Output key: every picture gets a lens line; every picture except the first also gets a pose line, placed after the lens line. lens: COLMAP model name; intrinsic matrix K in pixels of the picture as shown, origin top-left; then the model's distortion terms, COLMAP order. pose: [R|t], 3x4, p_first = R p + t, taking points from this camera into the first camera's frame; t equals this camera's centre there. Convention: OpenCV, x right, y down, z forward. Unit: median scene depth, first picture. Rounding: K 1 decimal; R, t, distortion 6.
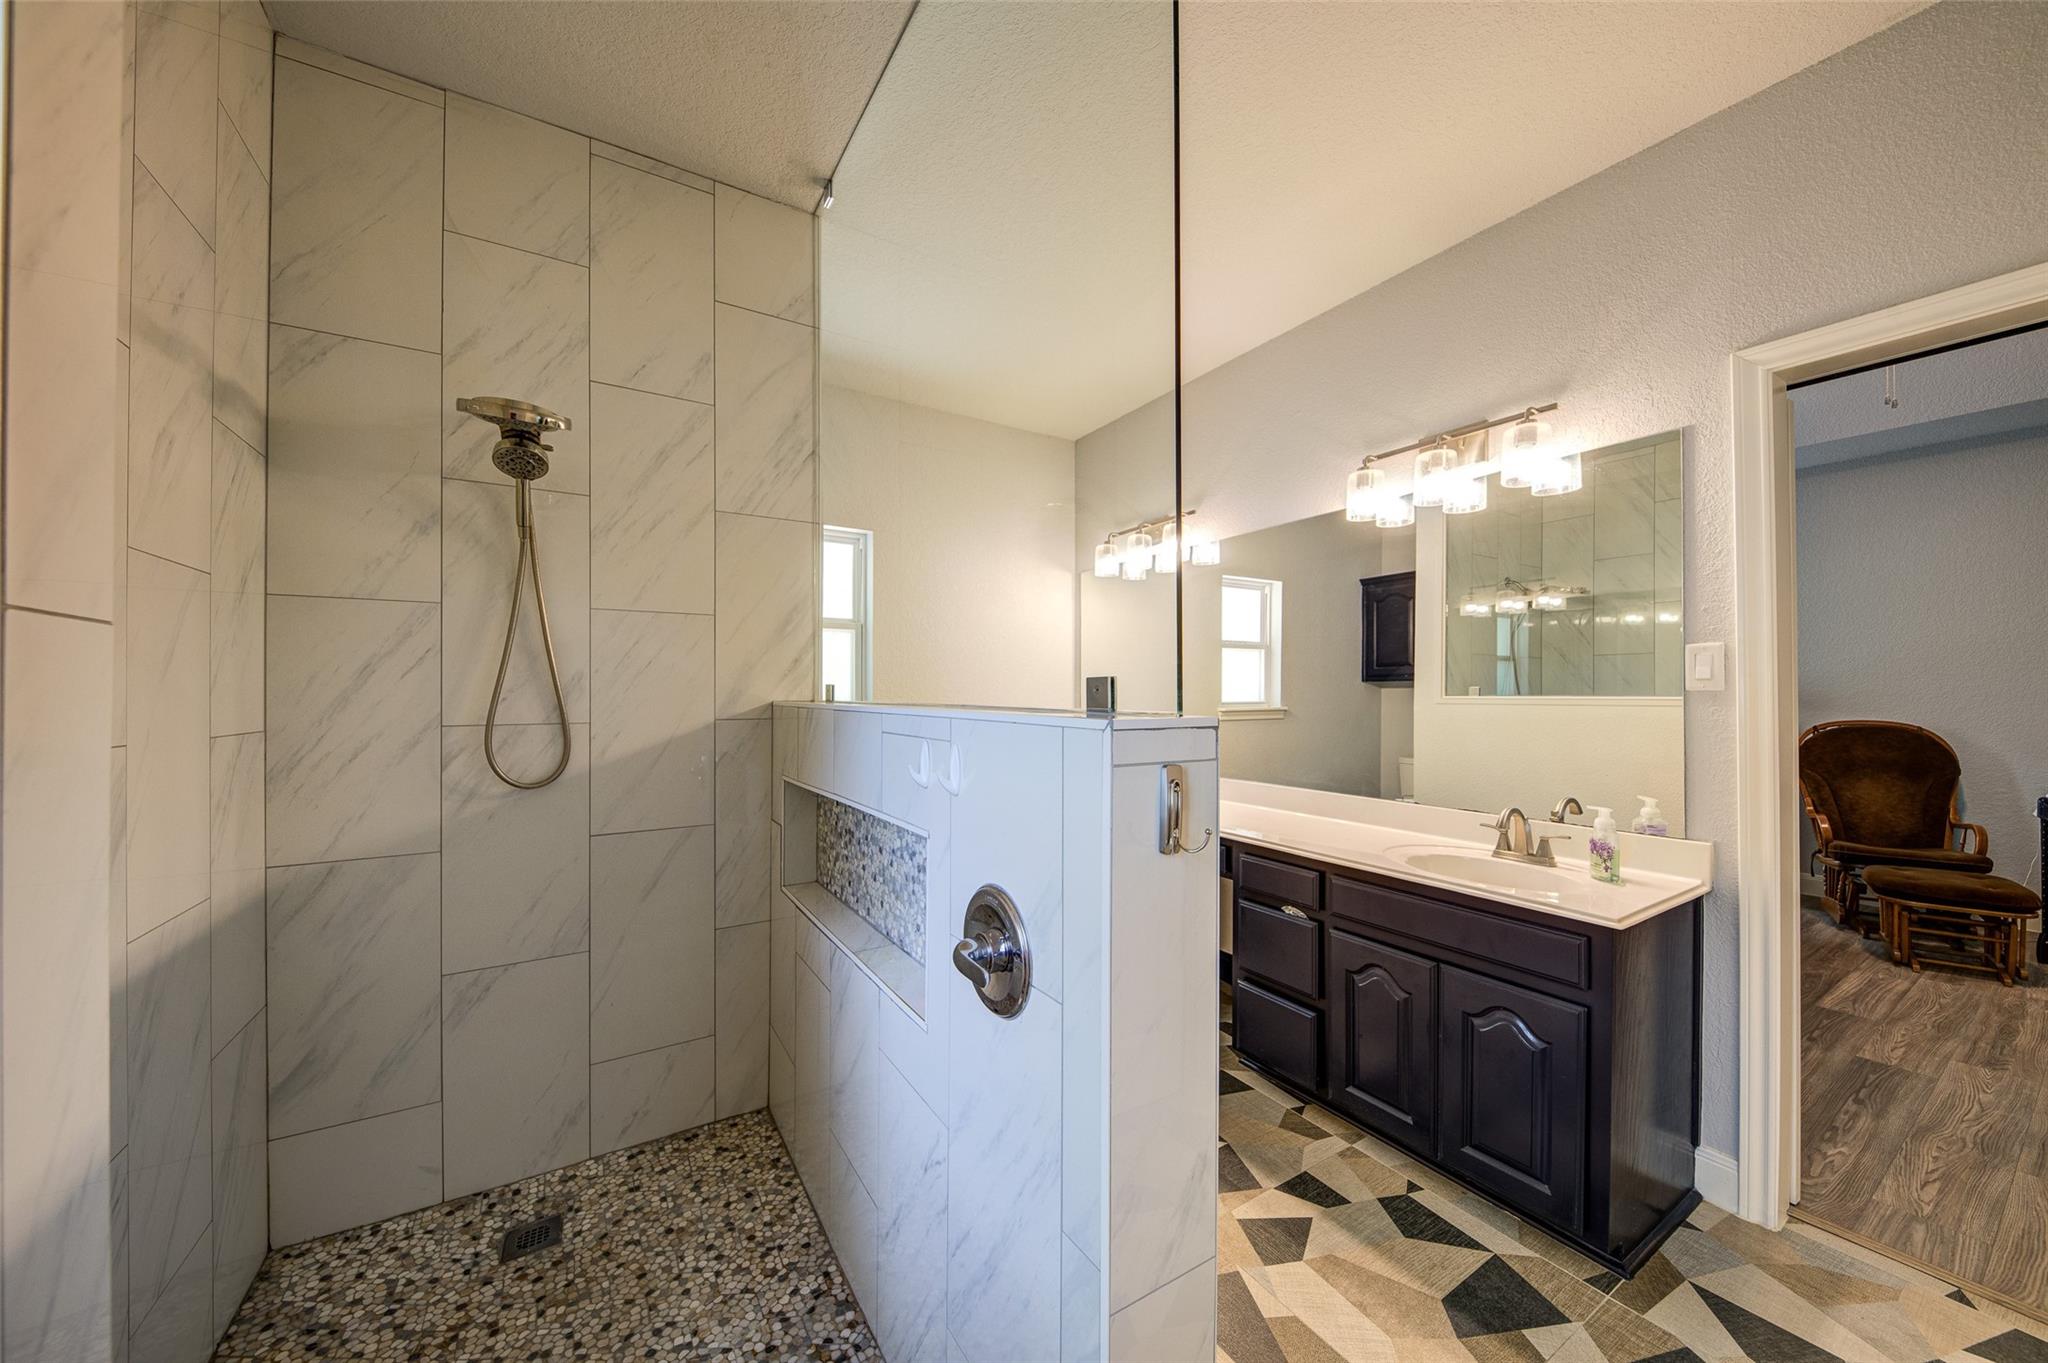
lens RADIAL K [[716.7, 0, 1023.8], [0, 716.7, 680.8], [0, 0, 1]] dist [-0.003079, -0.000308]
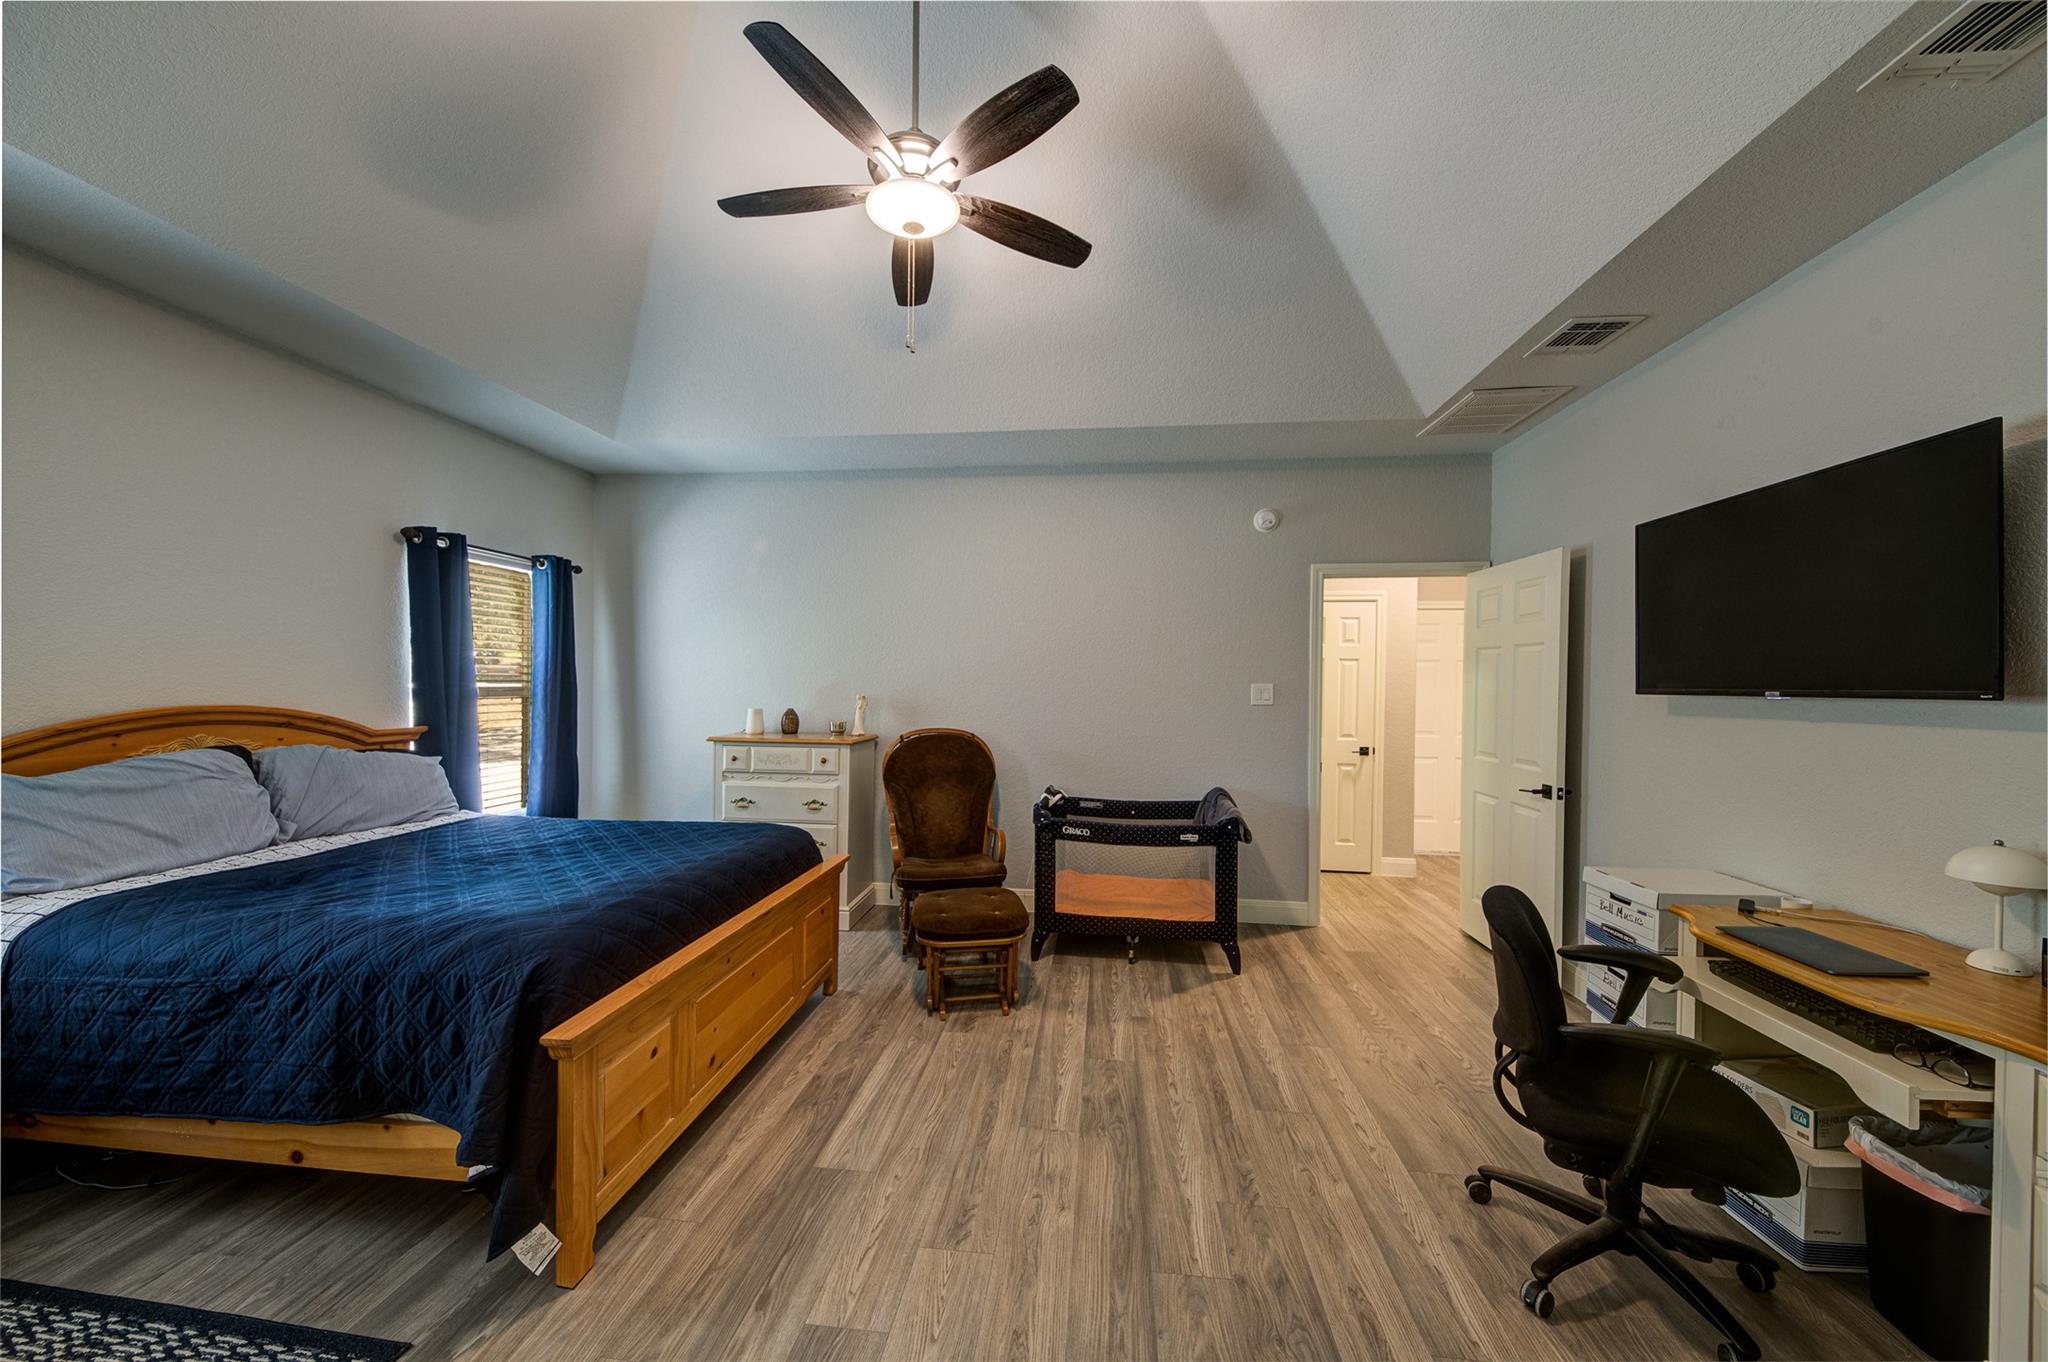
lens RADIAL K [[716.7, 0, 1024.6], [0, 716.7, 687.2], [0, 0, 1]] dist [-0.003079, -0.000308]
pose [[0.619334, 0.008641, 0.785080, 0.606000], [-0.019346, 0.999804, 0.004257, -0.010108], [-0.784889, -0.017825, 0.619380, 0.371041]]
